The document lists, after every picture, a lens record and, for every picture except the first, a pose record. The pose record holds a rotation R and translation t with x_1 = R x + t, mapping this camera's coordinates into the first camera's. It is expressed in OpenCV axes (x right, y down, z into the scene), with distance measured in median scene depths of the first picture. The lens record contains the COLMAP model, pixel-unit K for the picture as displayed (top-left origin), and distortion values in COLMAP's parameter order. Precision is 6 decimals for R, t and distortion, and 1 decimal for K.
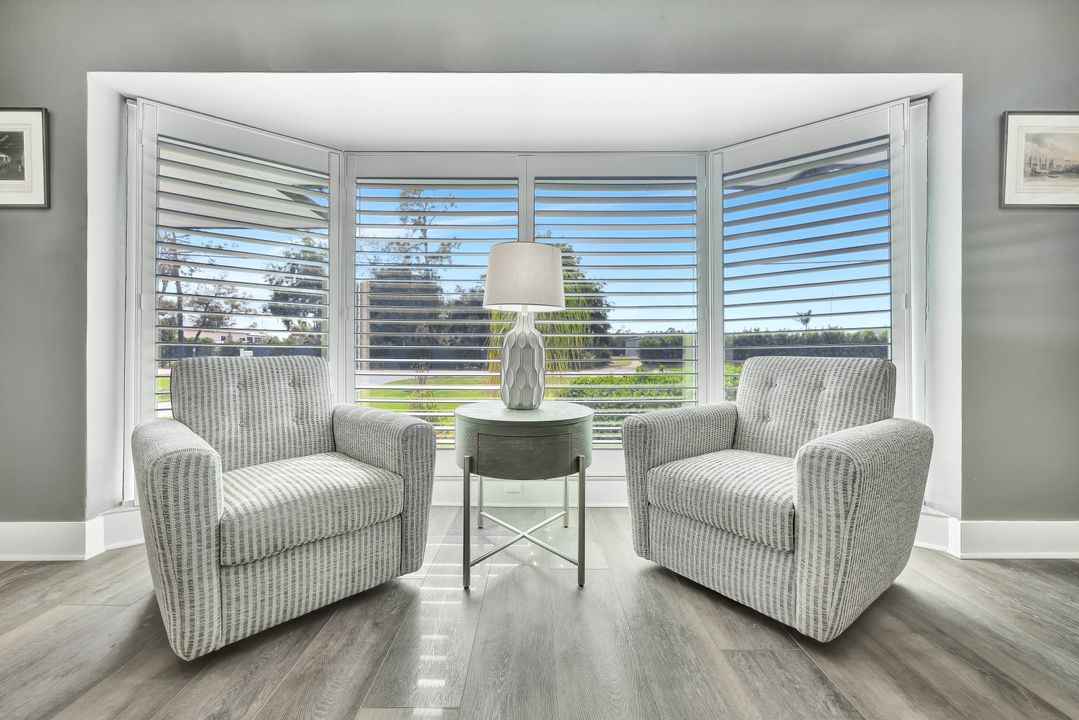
lens RADIAL K [[439.1, 0, 539.2], [0, 439.1, 356.5], [0, 0, 1]] dist [0.001878, 0.000585]
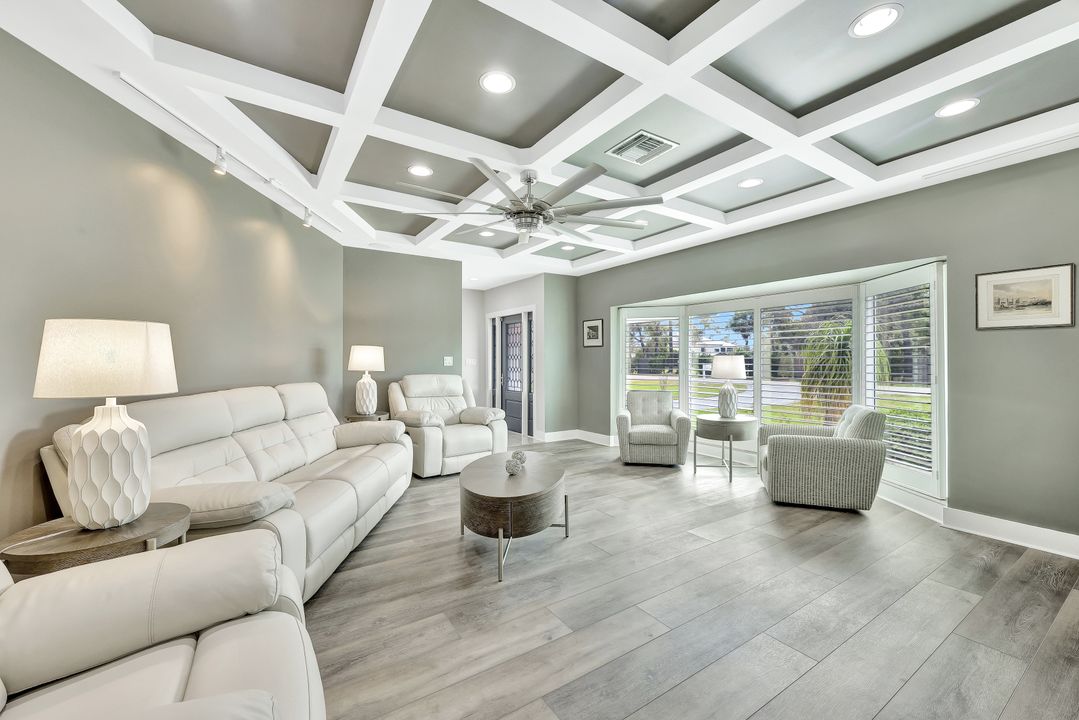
lens RADIAL K [[439.1, 0, 539.7], [0, 439.1, 360.5], [0, 0, 1]] dist [0.001878, 0.000585]
pose [[0.554685, -0.001074, -0.832060, 1.544287], [-0.005742, 0.999970, -0.005119, -0.199705], [0.832041, 0.007617, 0.554662, -1.381722]]
